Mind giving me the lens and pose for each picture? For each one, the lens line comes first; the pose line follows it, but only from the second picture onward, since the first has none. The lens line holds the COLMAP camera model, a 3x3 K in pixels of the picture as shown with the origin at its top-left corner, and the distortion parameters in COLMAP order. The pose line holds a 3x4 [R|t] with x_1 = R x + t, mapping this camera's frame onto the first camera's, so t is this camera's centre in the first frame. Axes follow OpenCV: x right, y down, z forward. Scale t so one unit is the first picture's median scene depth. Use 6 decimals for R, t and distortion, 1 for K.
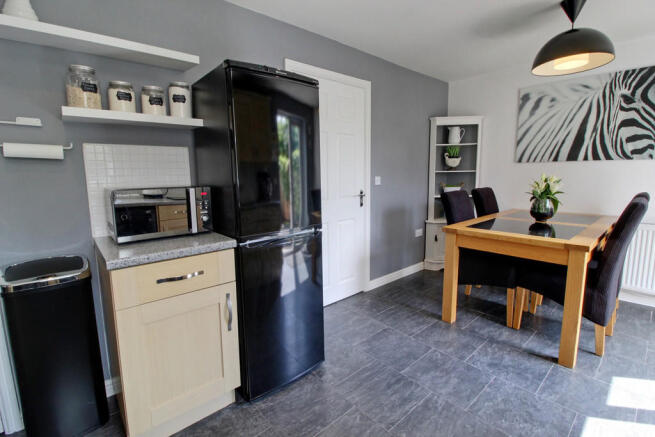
lens RADIAL K [[302.6, 0, 323.7], [0, 302.6, 211.9], [0, 0, 1]] dist [-0.002543, -0.001245]
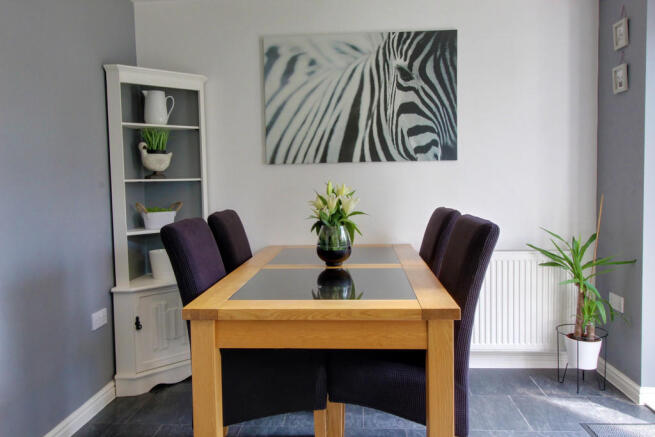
lens RADIAL K [[516.3, 0, 327.5], [0, 516.3, 212.7], [0, 0, 1]] dist [0.006943, 0.000355]
pose [[0.706130, -0.045008, 0.706650, 0.032969], [0.101730, 0.994073, -0.038340, -0.028627], [-0.700736, 0.098961, 0.706524, 0.293779]]
